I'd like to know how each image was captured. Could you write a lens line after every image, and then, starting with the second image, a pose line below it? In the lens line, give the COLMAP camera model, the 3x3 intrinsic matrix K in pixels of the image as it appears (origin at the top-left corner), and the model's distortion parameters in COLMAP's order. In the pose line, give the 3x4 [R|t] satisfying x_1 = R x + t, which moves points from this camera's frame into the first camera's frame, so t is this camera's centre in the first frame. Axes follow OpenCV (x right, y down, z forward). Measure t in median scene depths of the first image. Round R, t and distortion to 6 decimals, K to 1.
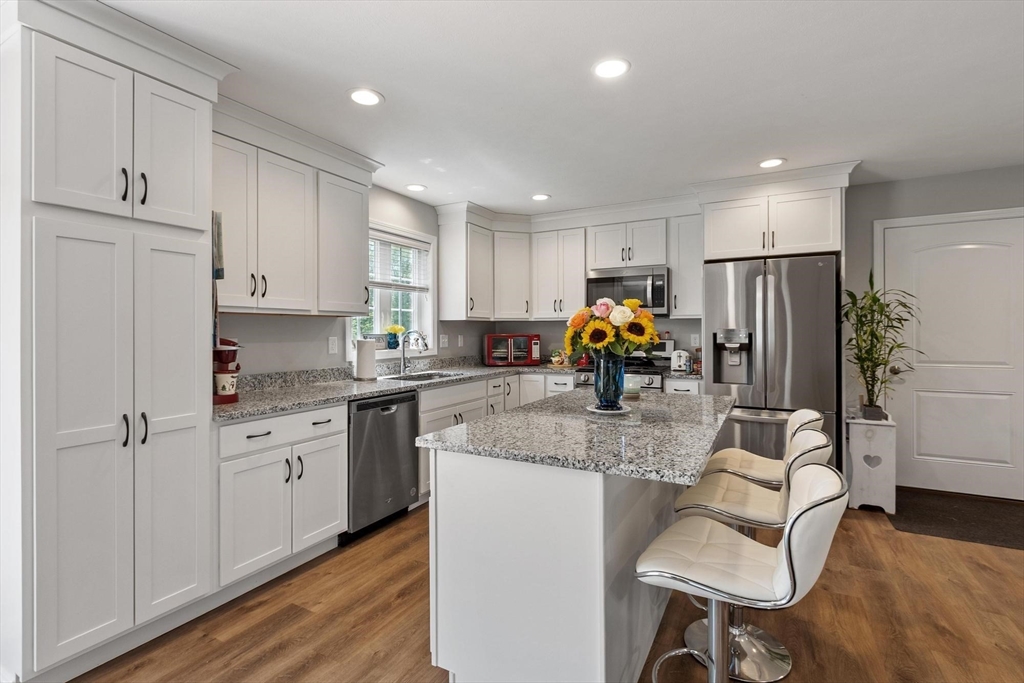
lens RADIAL K [[473.6, 0, 510.0], [0, 473.6, 330.8], [0, 0, 1]] dist [0.001189, 0.000066]
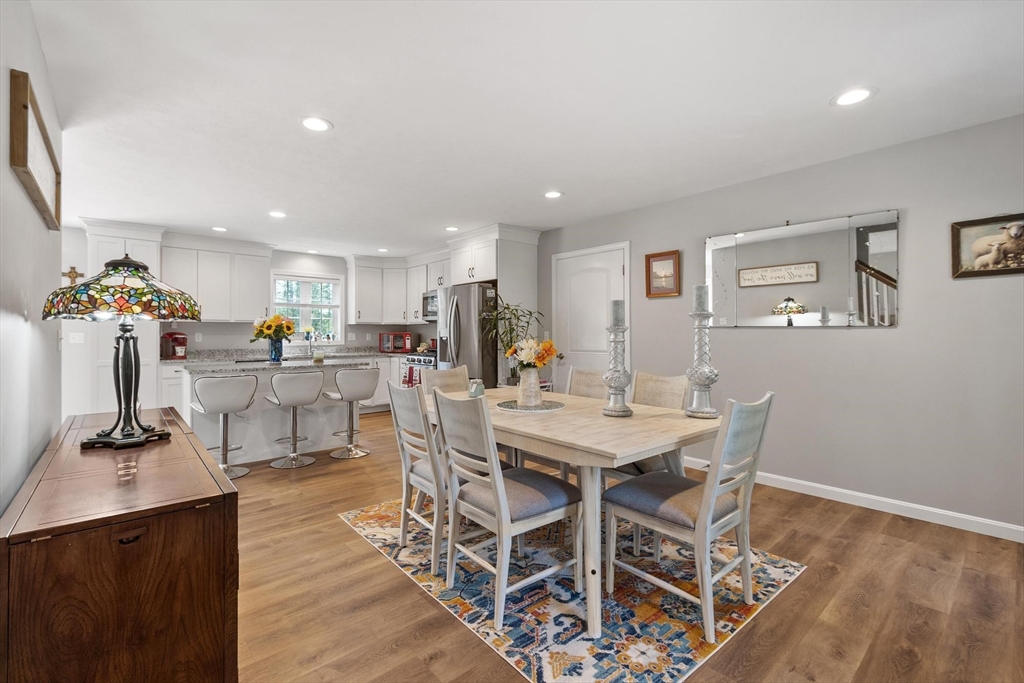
lens RADIAL K [[447.6, 0, 505.1], [0, 447.6, 336.3], [0, 0, 1]] dist [-0.001784, -0.000509]
pose [[0.935828, 0.002627, -0.352448, 1.207332], [-0.001417, 0.999992, 0.003692, 0.017743], [0.352455, -0.002956, 0.935824, -0.378583]]
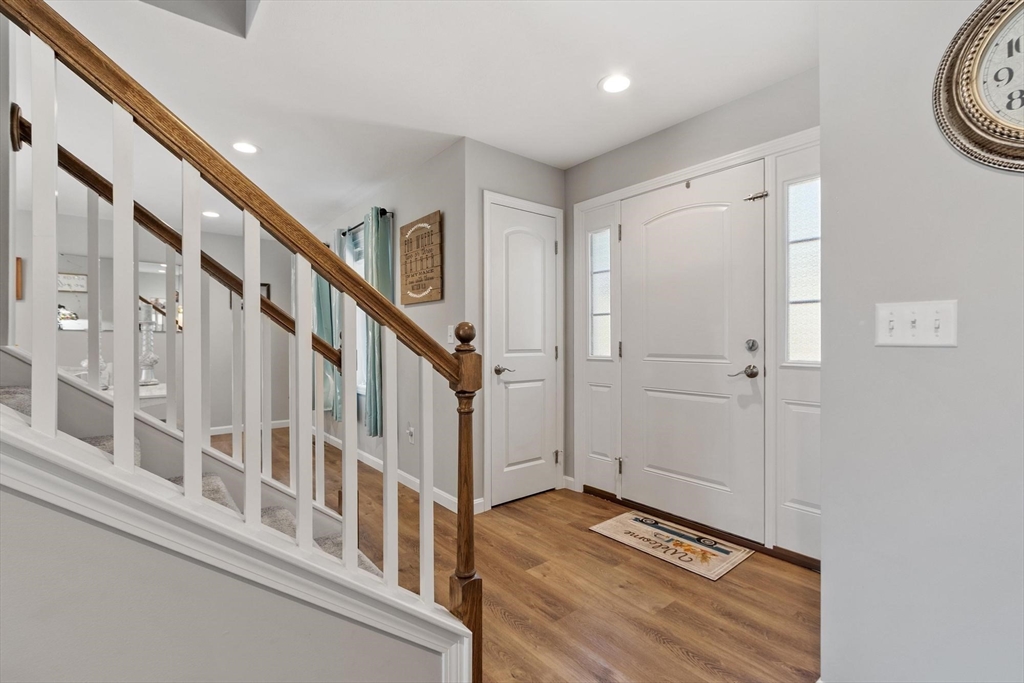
lens RADIAL K [[460.1, 0, 508.7], [0, 460.1, 339.7], [0, 0, 1]] dist [0.002587, 0.000020]
pose [[0.376646, 0.002908, 0.926353, 0.556277], [0.002315, 0.999989, -0.004081, 0.035833], [-0.926354, 0.003682, 0.376635, -0.875057]]
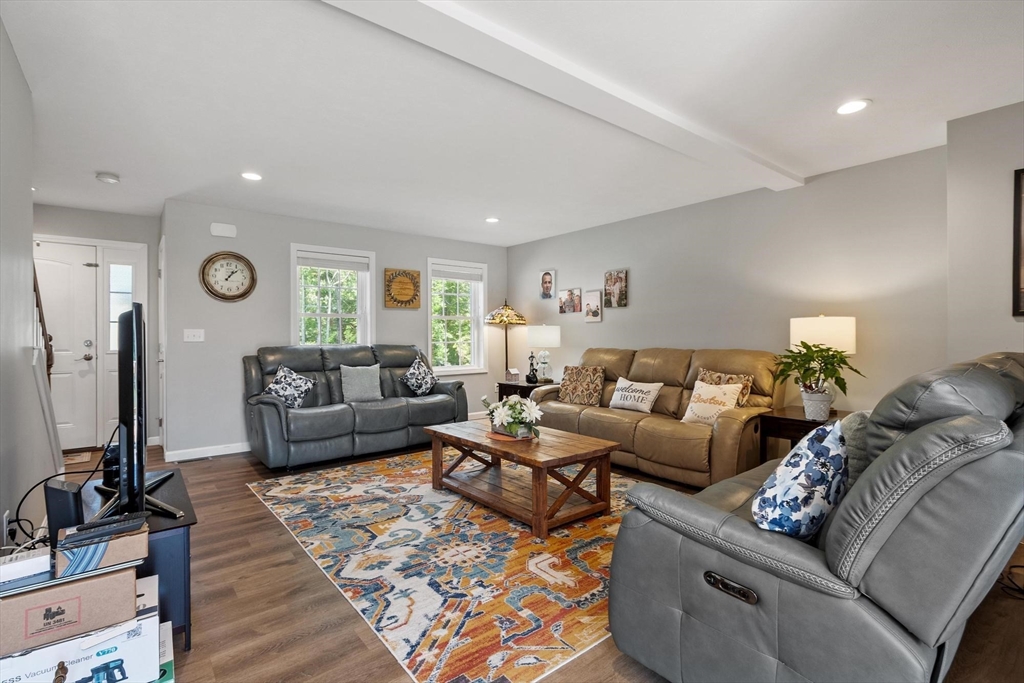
lens RADIAL K [[479.8, 0, 505.6], [0, 479.8, 331.7], [0, 0, 1]] dist [-0.001263, -0.000172]
pose [[-0.919579, 0.009783, 0.392784, -0.289431], [0.007833, 0.999948, -0.006568, 0.027395], [-0.392827, -0.002963, -0.919607, -0.165588]]
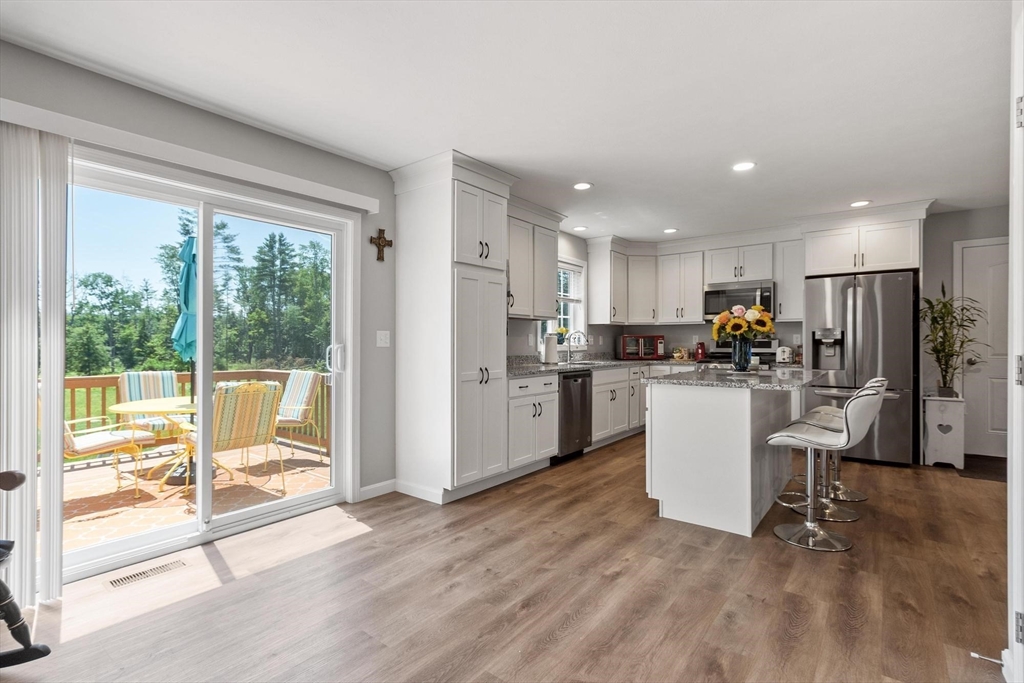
lens RADIAL K [[479.0, 0, 506.8], [0, 479.0, 344.0], [0, 0, 1]] dist [0.001653, -0.000153]
pose [[0.985928, 0.002677, -0.167150, -0.192274], [-0.002074, 0.999991, 0.003785, 0.037044], [0.167159, -0.003385, 0.985924, -0.472717]]
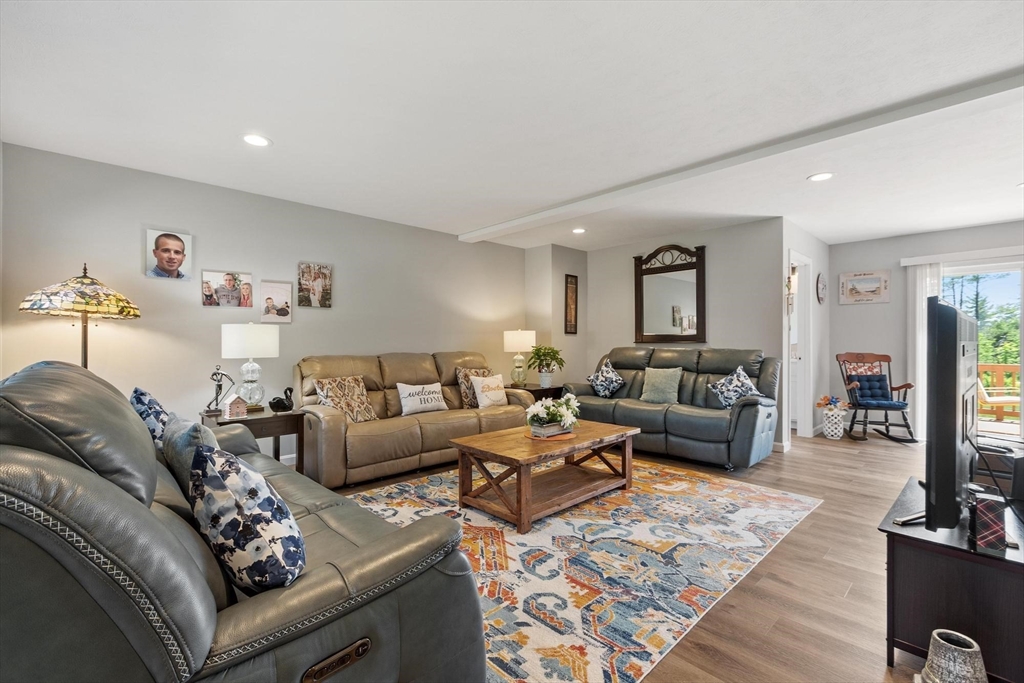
lens RADIAL K [[449.5, 0, 510.7], [0, 449.5, 338.0], [0, 0, 1]] dist [0.001560, -0.000126]
pose [[-0.309833, -0.007236, -0.950763, 0.981636], [0.001008, 0.999968, -0.007939, 0.035278], [0.950790, -0.003418, -0.309816, -0.840639]]
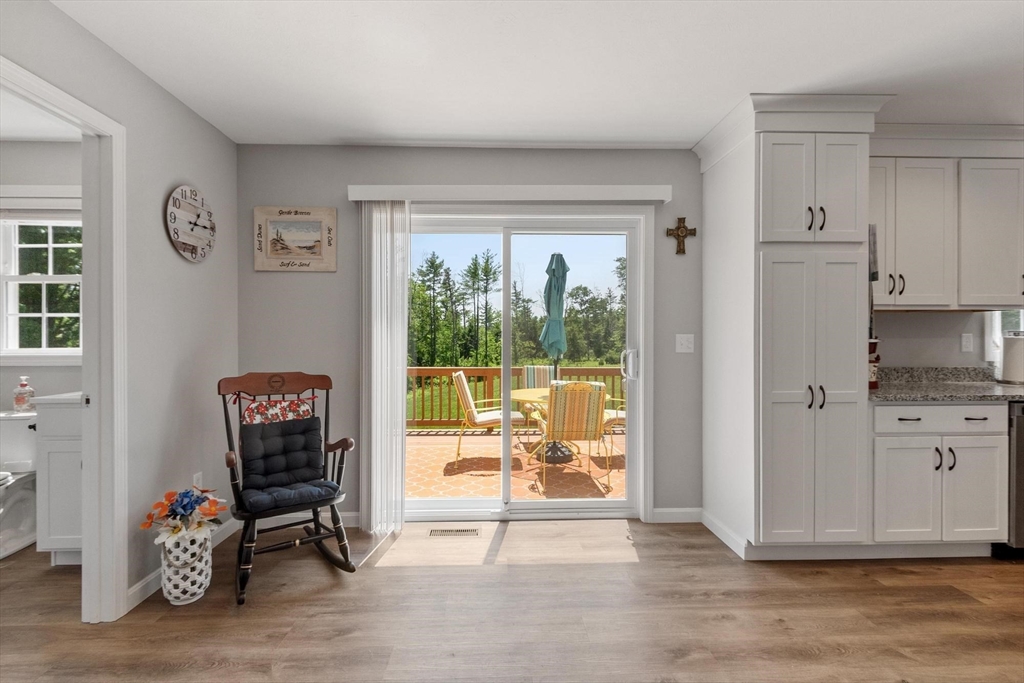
lens RADIAL K [[460.1, 0, 508.7], [0, 460.1, 339.7], [0, 0, 1]] dist [0.002587, 0.000020]
pose [[0.510406, 0.004913, -0.859920, -0.054854], [0.001506, 0.999977, 0.006607, 0.017023], [0.859932, -0.004667, 0.510387, -0.223044]]
